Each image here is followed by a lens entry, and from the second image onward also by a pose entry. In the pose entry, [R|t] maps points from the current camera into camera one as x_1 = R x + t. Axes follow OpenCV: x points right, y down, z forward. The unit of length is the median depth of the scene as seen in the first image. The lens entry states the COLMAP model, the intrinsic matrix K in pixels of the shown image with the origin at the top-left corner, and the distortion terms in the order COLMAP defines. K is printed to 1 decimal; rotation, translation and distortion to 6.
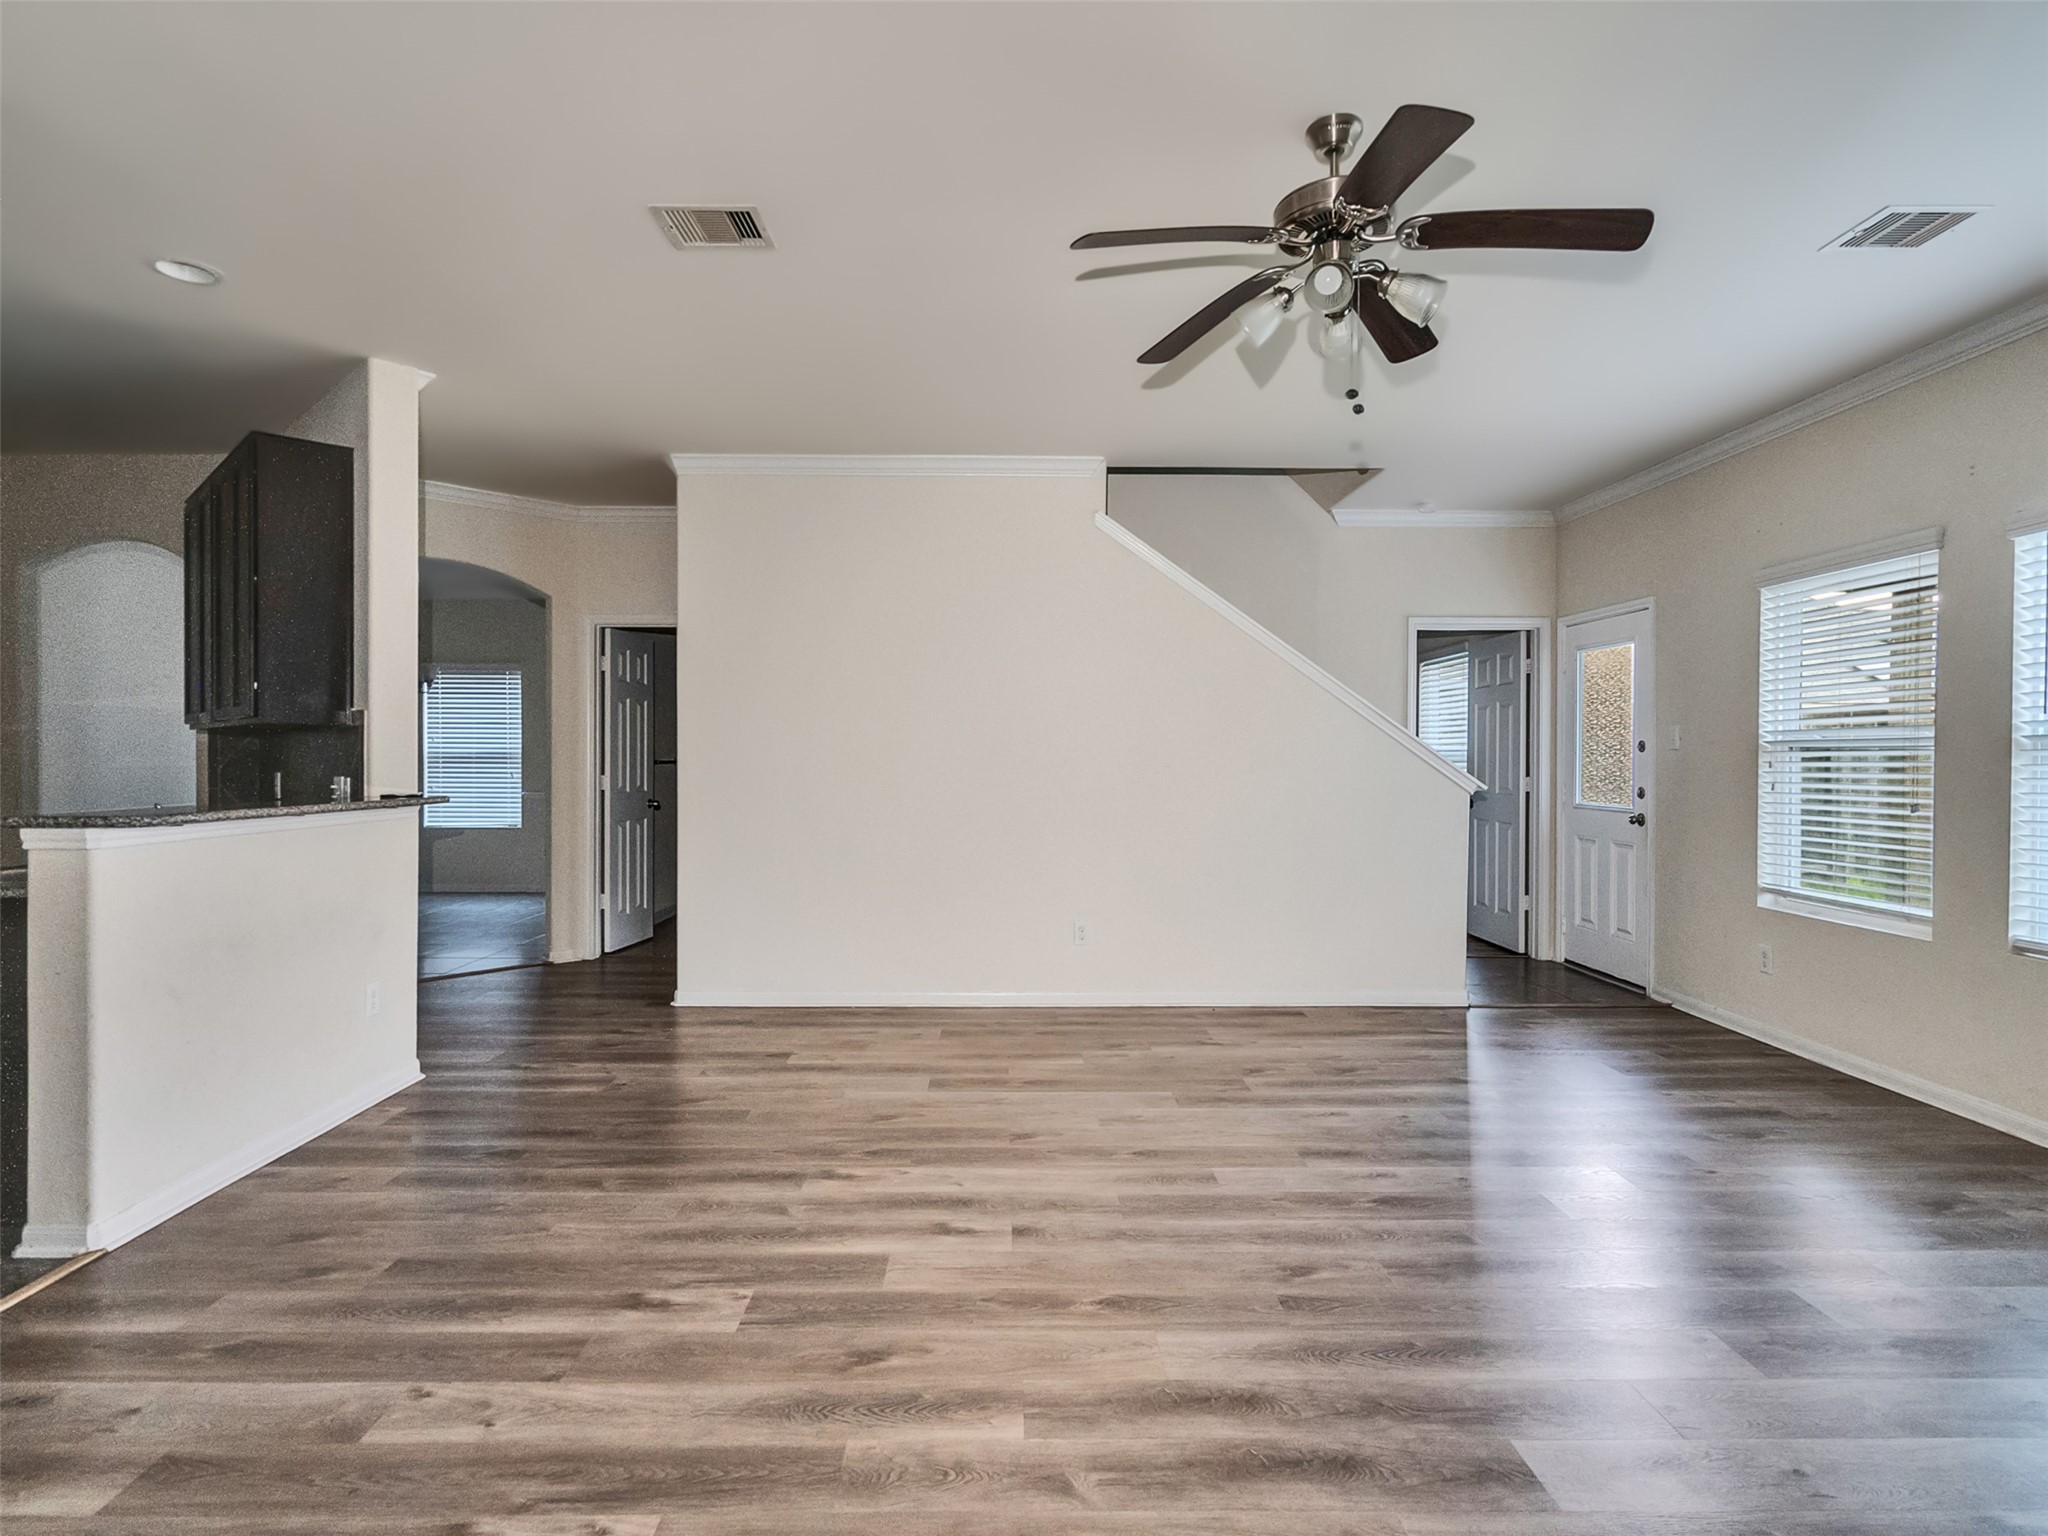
lens RADIAL K [[1047.9, 0, 1007.7], [0, 1047.9, 767.3], [0, 0, 1]] dist [-0.003644, 0.001969]
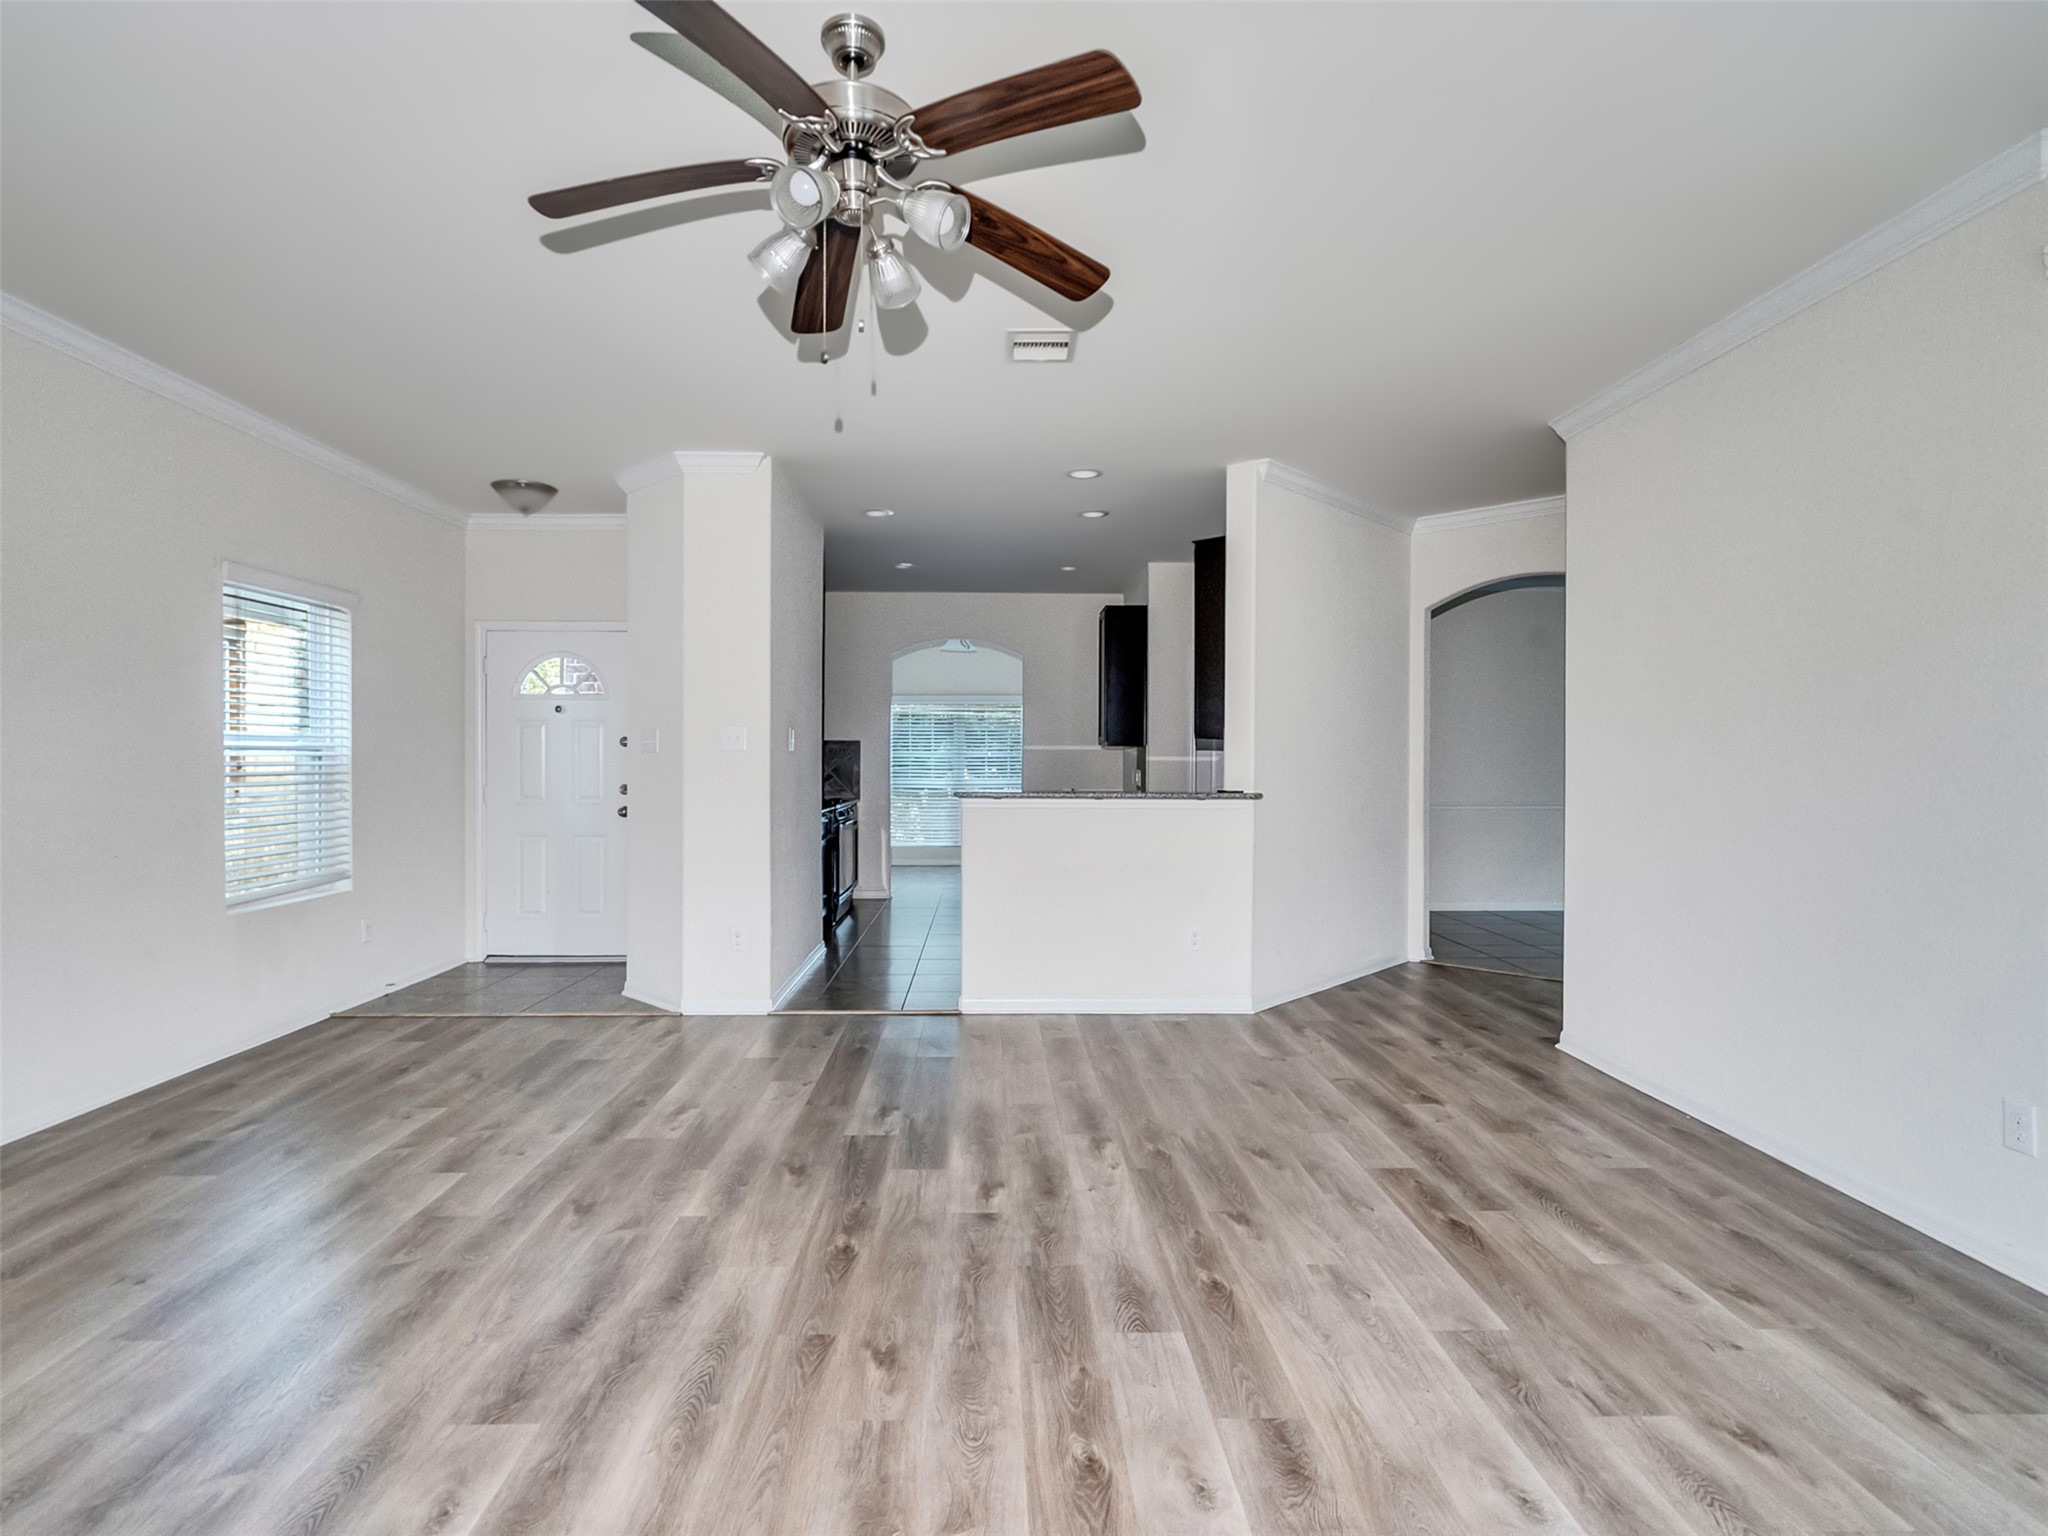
lens RADIAL K [[1047.9, 0, 1002.6], [0, 1047.9, 770.3], [0, 0, 1]] dist [-0.003644, 0.001969]
pose [[0.009314, 0.007900, -0.999925, 0.769699], [-0.012829, 0.999887, 0.007780, -0.006518], [0.999874, 0.012756, 0.009415, 0.732292]]
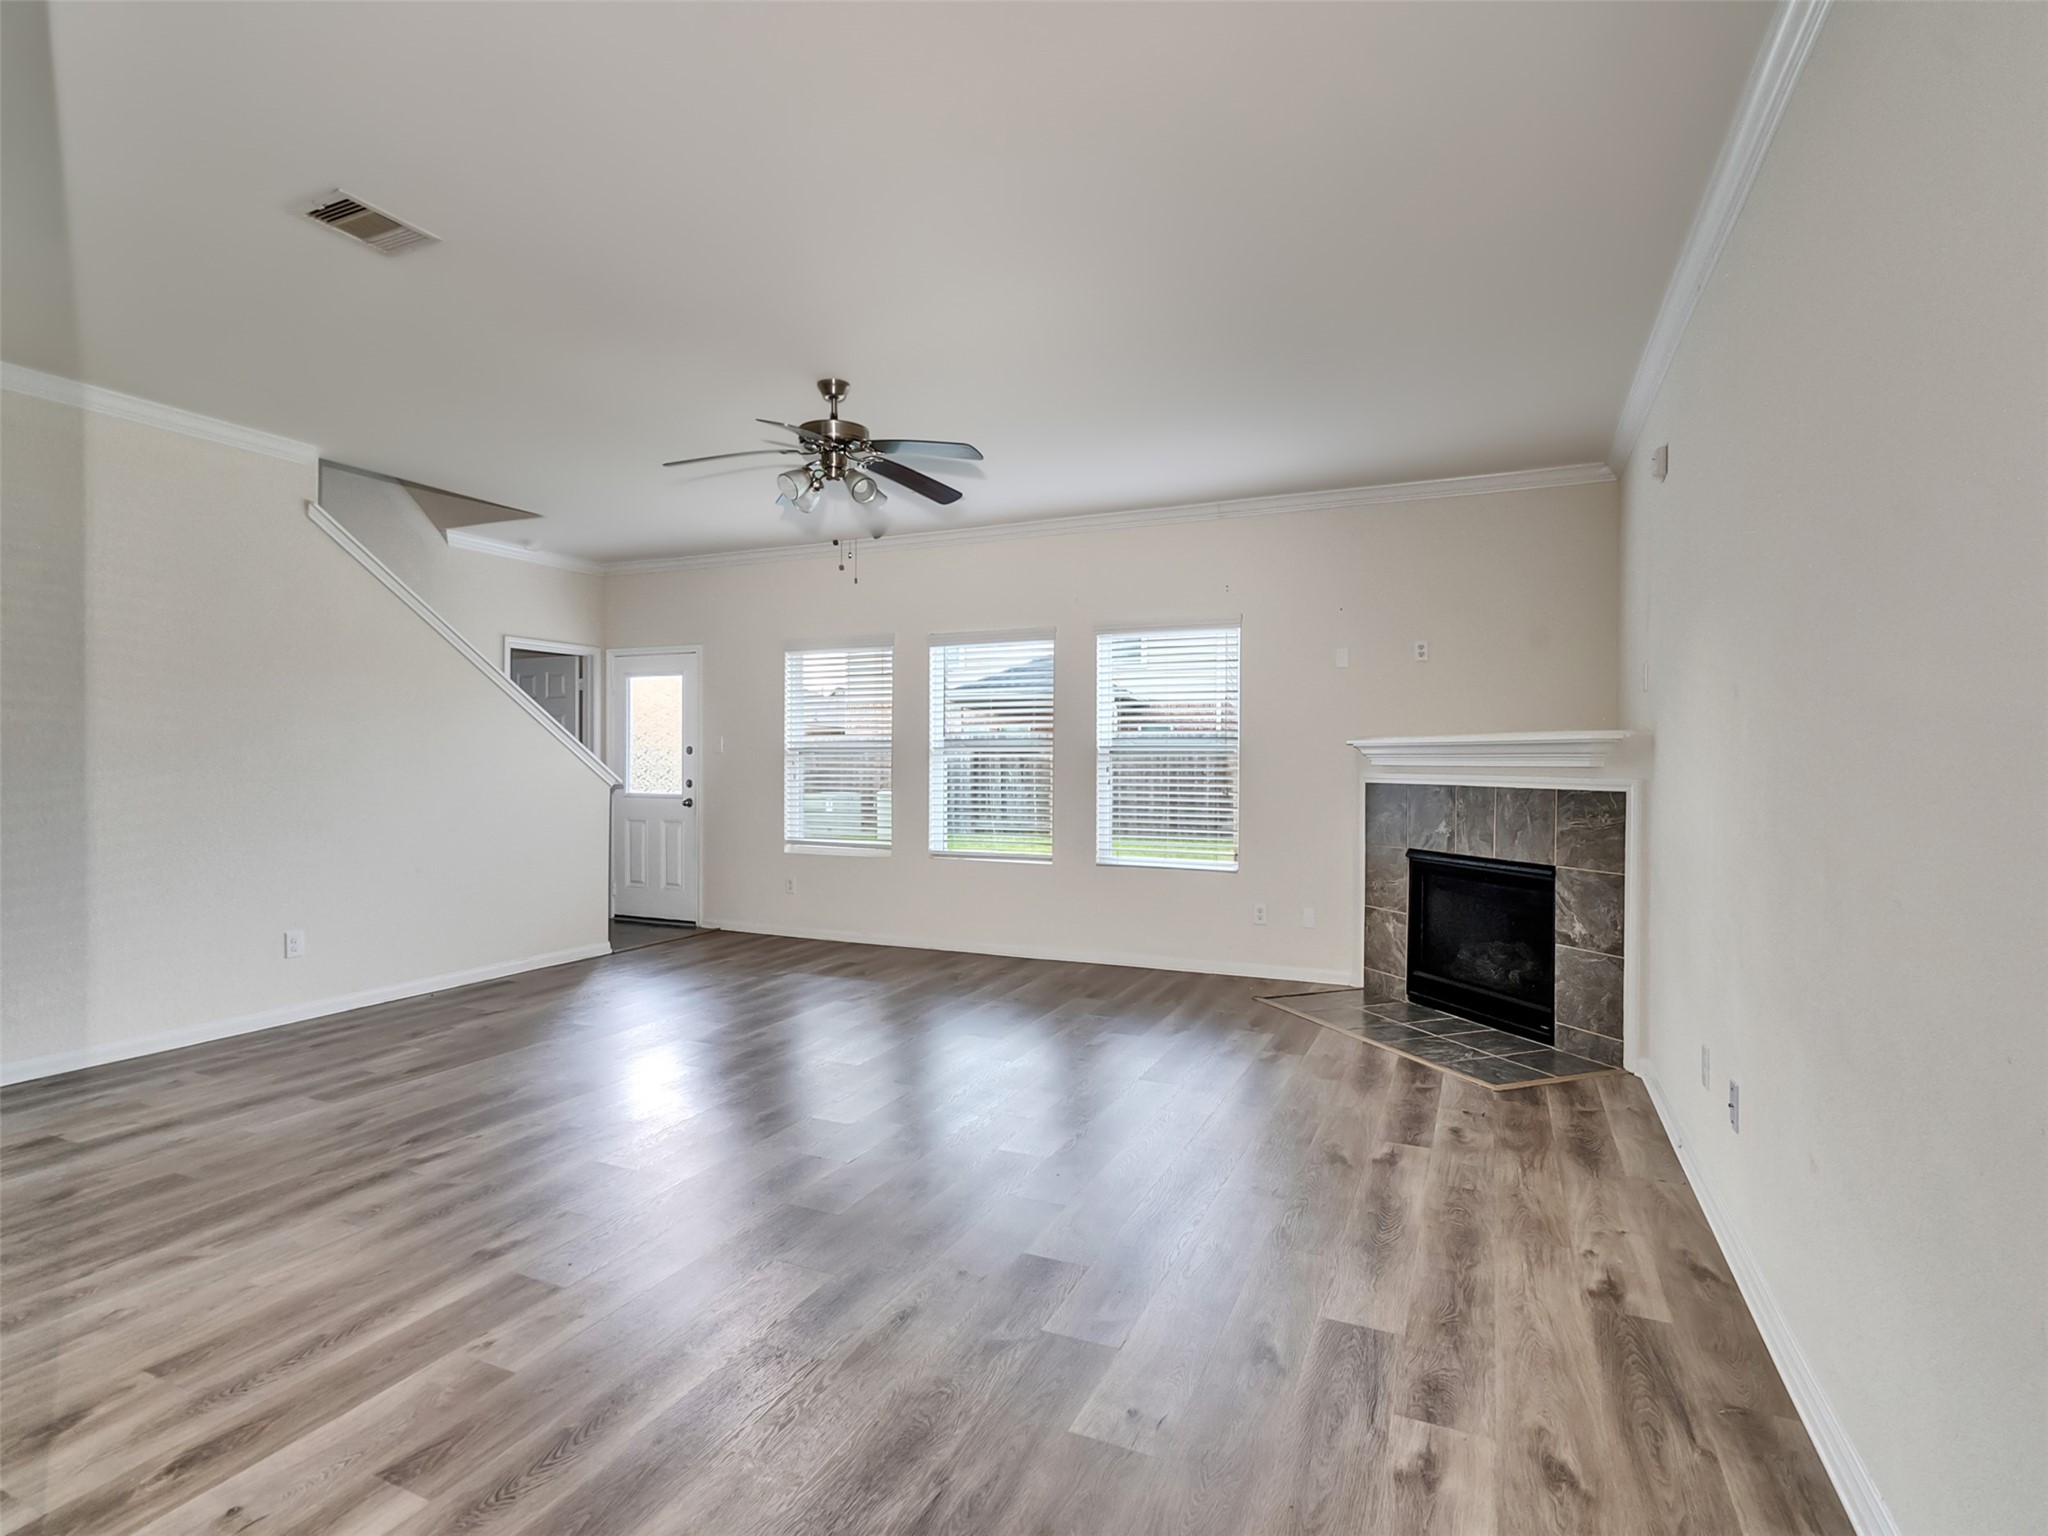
lens RADIAL K [[1047.9, 0, 1006.6], [0, 1047.9, 757.8], [0, 0, 1]] dist [-0.003644, 0.001969]
pose [[0.428597, -0.000002, 0.903496, -0.714396], [0.007008, 0.999970, -0.003322, -0.003151], [-0.903469, 0.007755, 0.428584, 0.019590]]
